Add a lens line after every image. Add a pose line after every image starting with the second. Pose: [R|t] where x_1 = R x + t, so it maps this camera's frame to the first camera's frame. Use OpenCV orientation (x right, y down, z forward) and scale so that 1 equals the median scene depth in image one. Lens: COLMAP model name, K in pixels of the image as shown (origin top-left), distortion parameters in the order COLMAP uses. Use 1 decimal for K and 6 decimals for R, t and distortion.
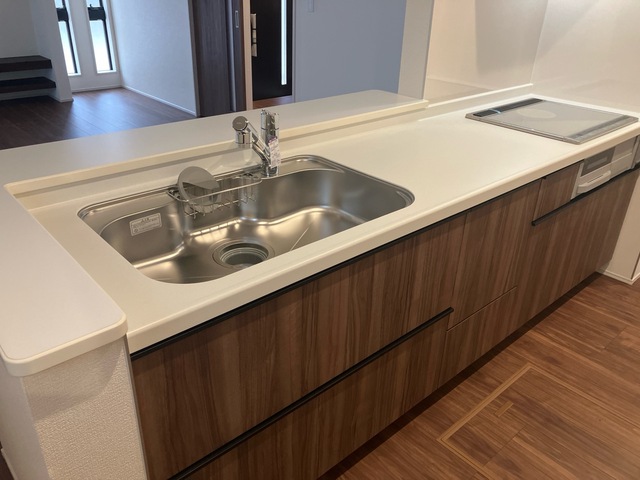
lens RADIAL K [[534.3, 0, 317.8], [0, 534.3, 238.5], [0, 0, 1]] dist [0.013840, 0.000261]
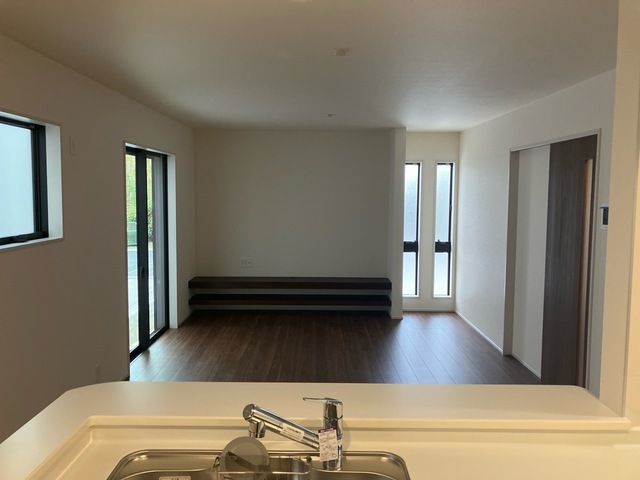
lens RADIAL K [[534.3, 0, 319.9], [0, 534.3, 235.9], [0, 0, 1]] dist [0.013840, 0.000261]
pose [[0.755407, 0.041202, -0.653959, 0.128379], [-0.288794, 0.916796, -0.275832, -0.060808], [0.588182, 0.397225, 0.704453, 0.055546]]
